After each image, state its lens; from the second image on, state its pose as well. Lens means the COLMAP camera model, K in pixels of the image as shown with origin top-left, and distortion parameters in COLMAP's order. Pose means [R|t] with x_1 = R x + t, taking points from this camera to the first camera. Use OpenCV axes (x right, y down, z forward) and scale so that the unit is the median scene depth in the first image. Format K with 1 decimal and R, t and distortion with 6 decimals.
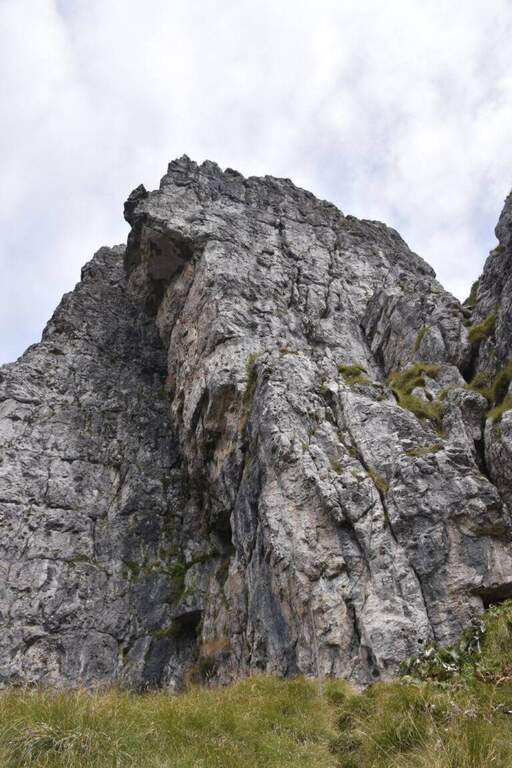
lens RADIAL K [[610.4, 0, 256.0], [0, 610.4, 384.0], [0, 0, 1]] dist [-0.151057, 0.161367]
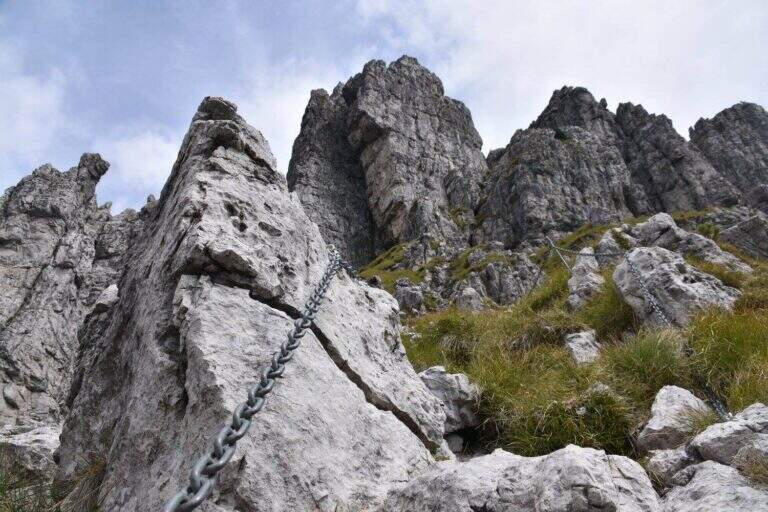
lens RADIAL K [[610.4, 0, 384.0], [0, 610.4, 256.0], [0, 0, 1]] dist [-0.151057, 0.161367]
pose [[0.972221, 0.168986, 0.161957, -0.443741], [-0.198436, 0.962027, 0.187420, -0.224166], [-0.124136, -0.214352, 0.968836, -1.548399]]
